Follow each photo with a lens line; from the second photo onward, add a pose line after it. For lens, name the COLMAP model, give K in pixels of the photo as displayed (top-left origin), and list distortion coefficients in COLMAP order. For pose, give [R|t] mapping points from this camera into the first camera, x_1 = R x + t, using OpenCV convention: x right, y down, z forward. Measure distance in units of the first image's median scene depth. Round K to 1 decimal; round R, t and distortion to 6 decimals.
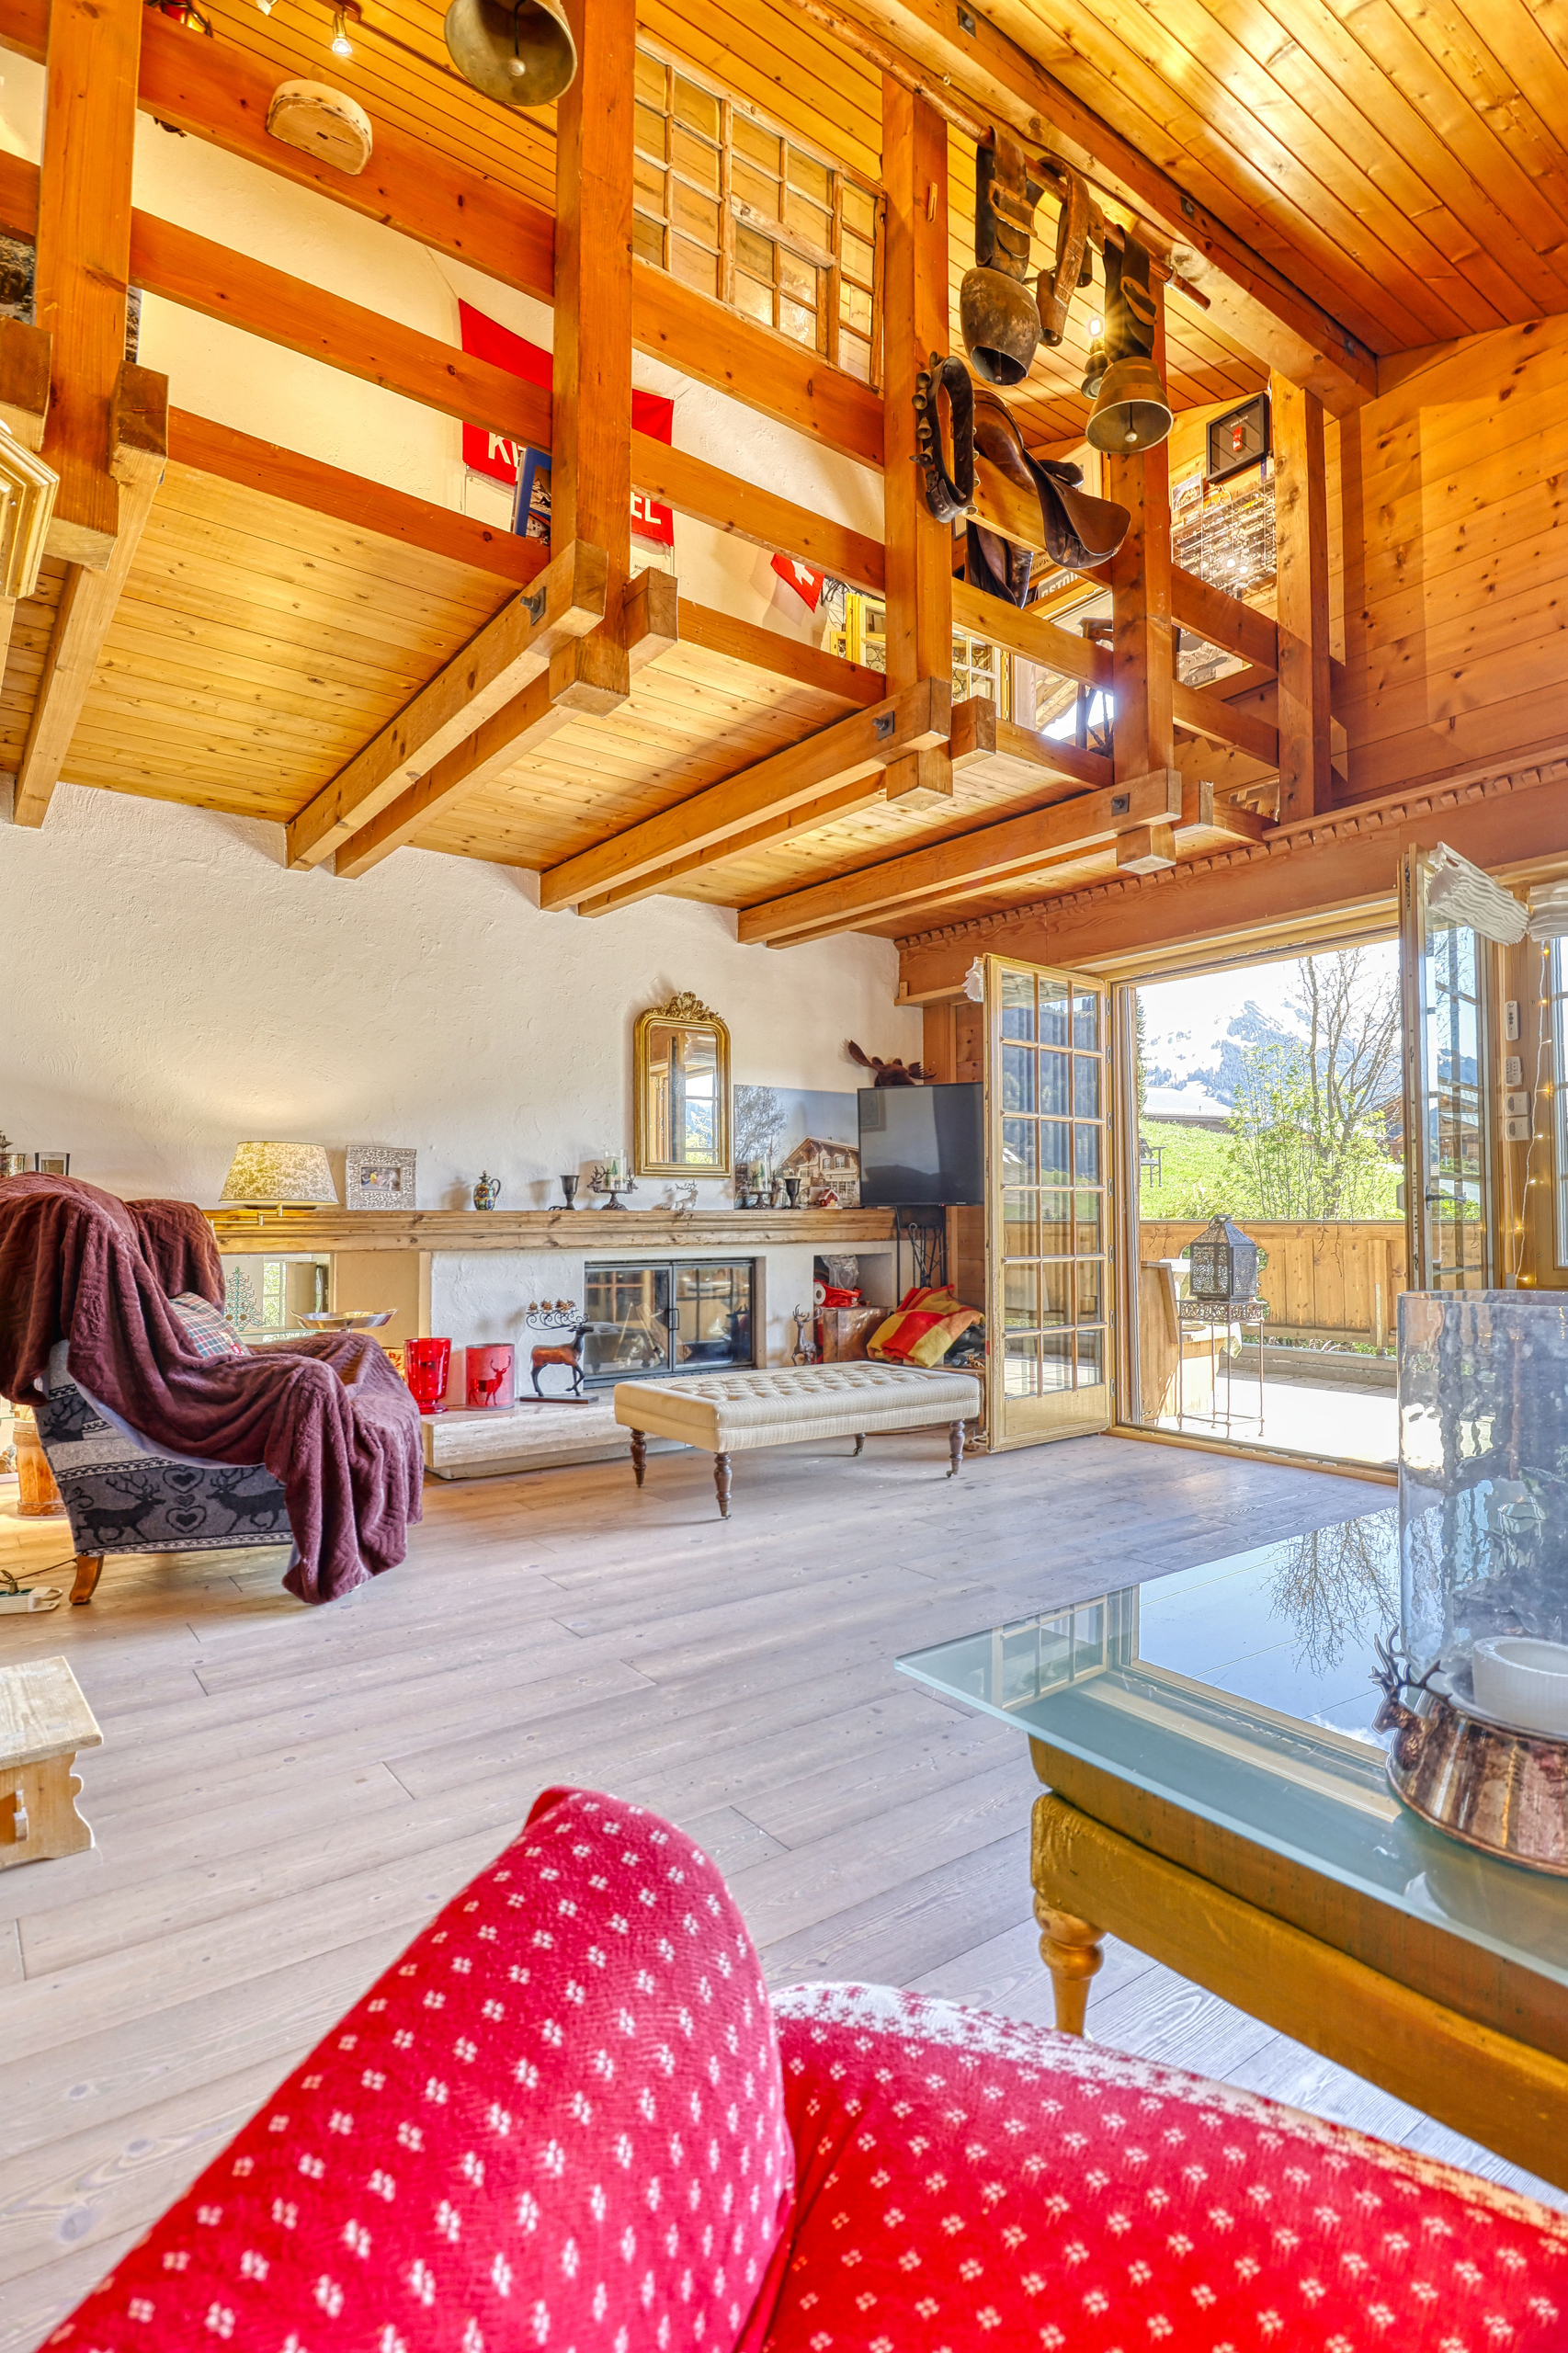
lens RADIAL K [[1147.9, 0, 643.5], [0, 1147.9, 1299.0], [0, 0, 1]] dist [0.001021, -0.001647]
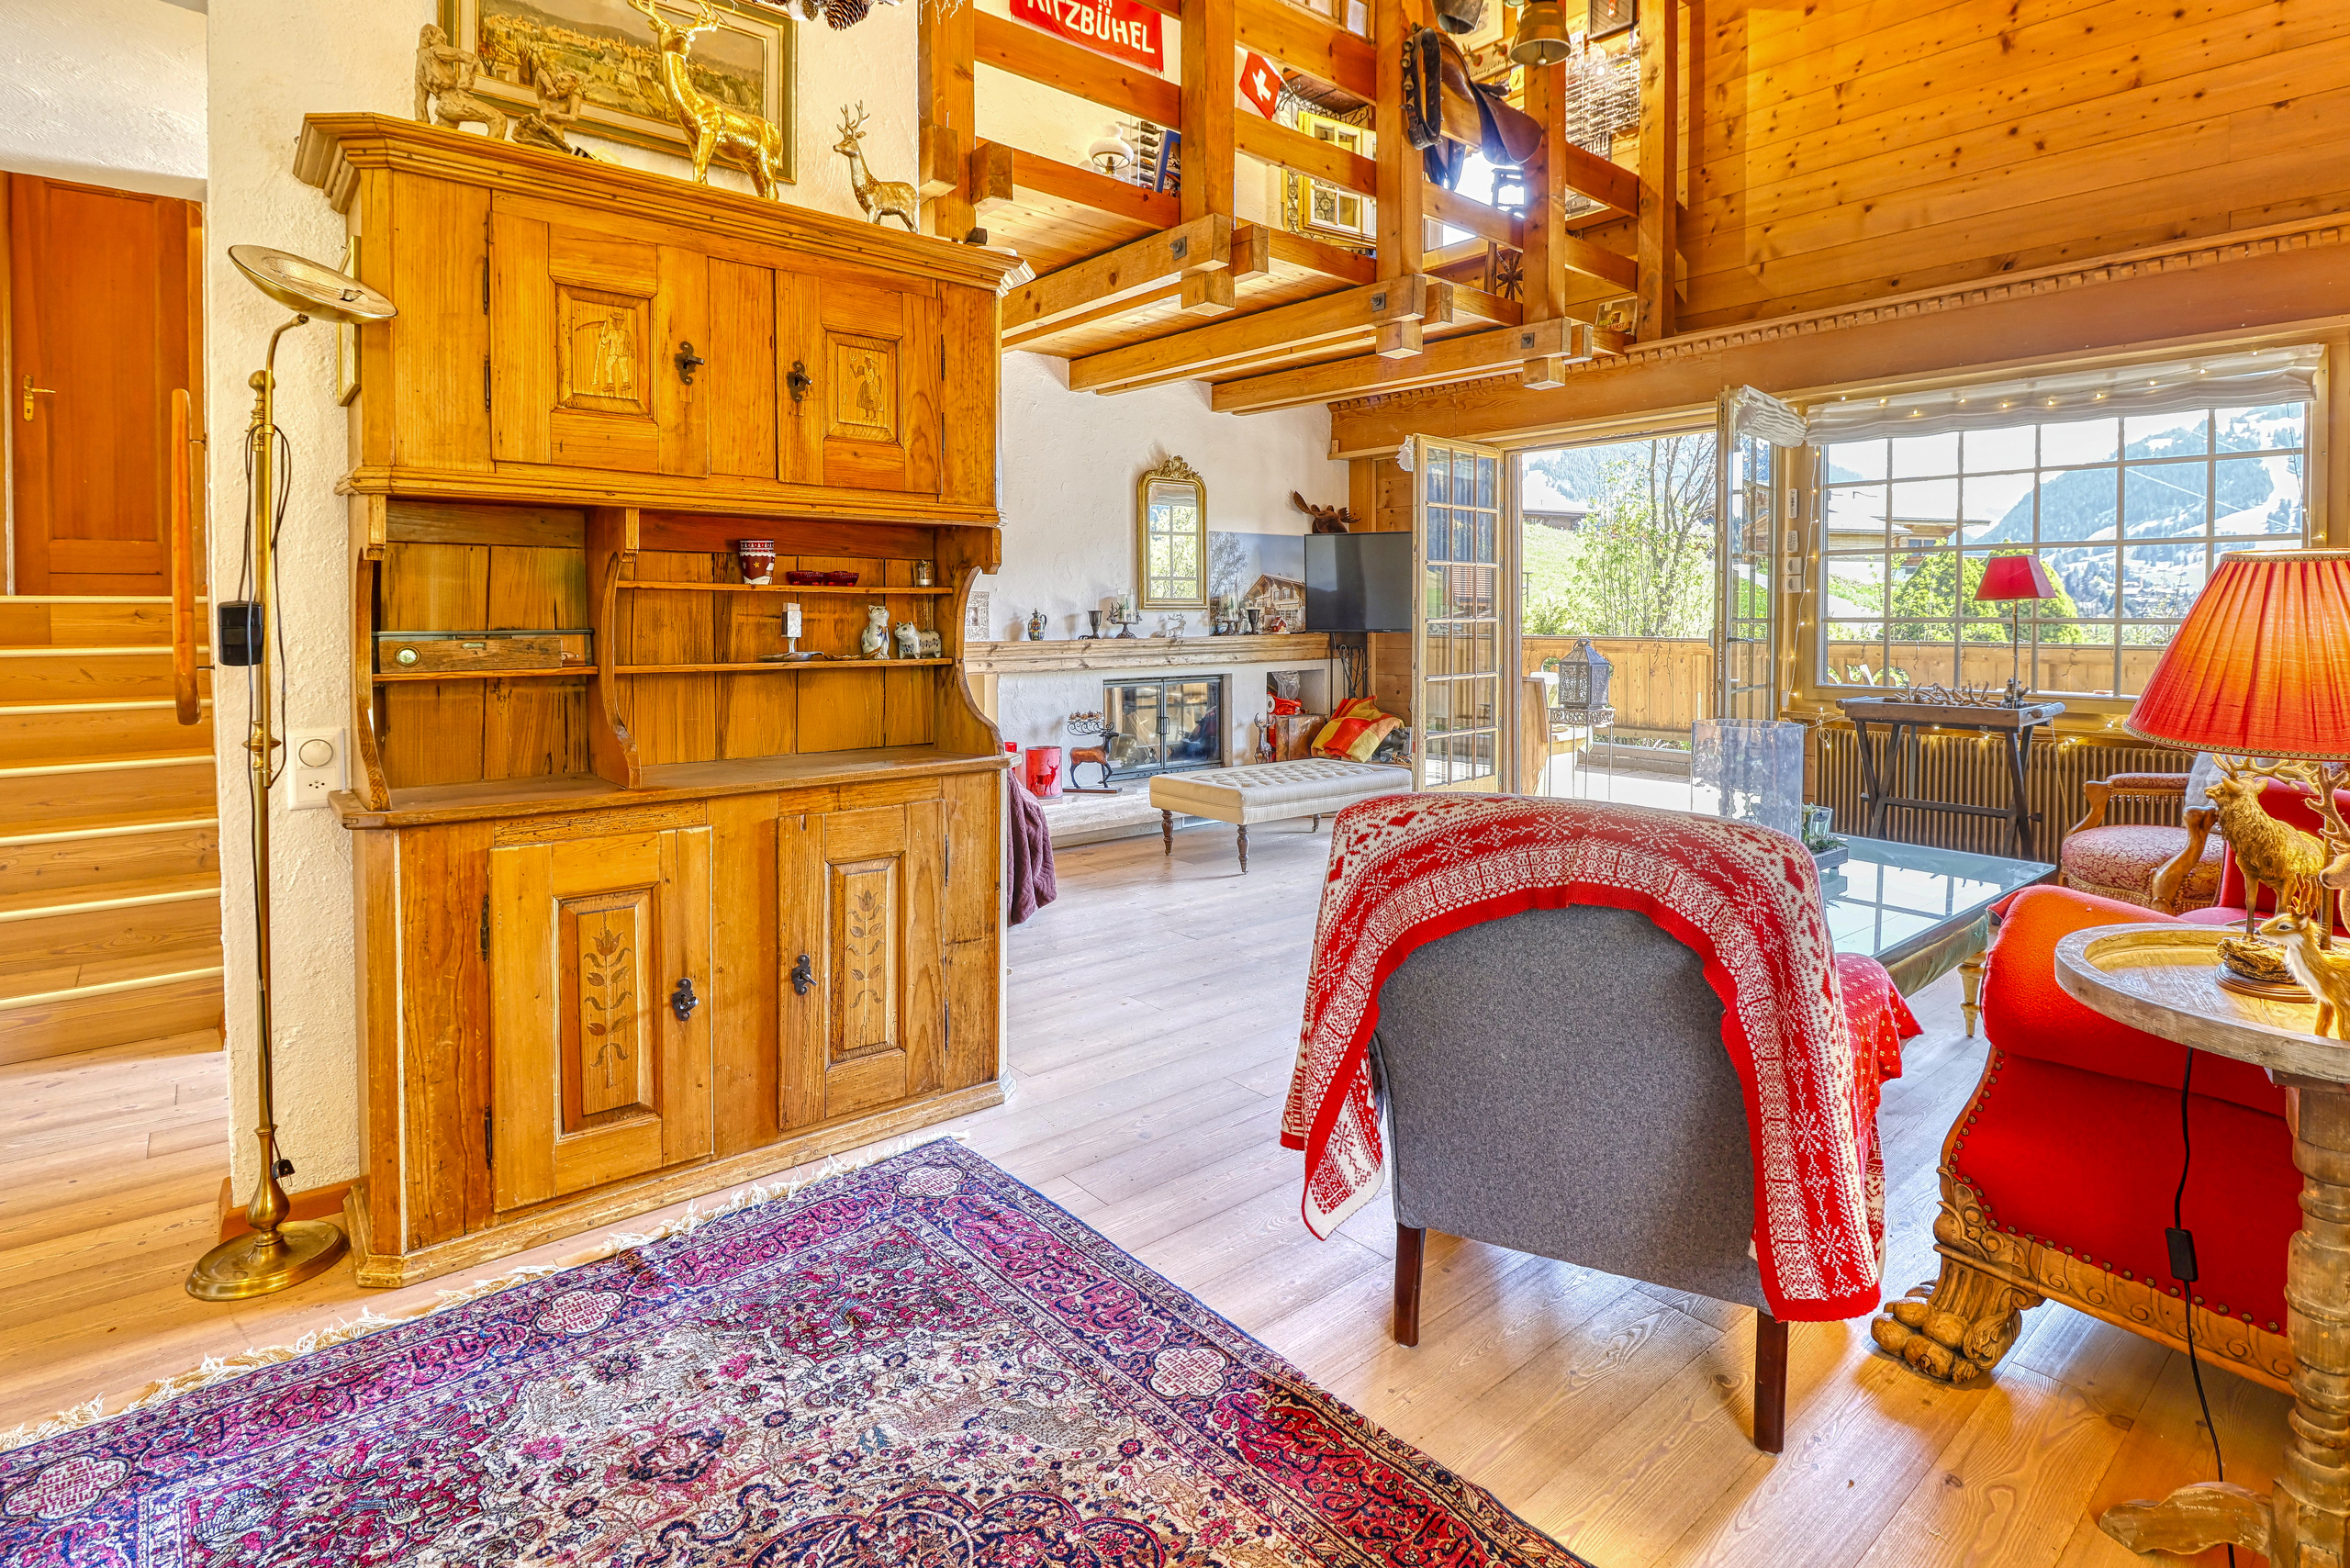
lens RADIAL K [[1146.5, 0, 1177.5], [0, 1146.5, 782.4], [0, 0, 1]] dist [0.001021, -0.001647]
pose [[0.990130, -0.011731, 0.139661, -0.141356], [0.001891, 0.997518, 0.070381, -0.008830], [-0.140140, -0.069422, 0.987695, -0.232667]]
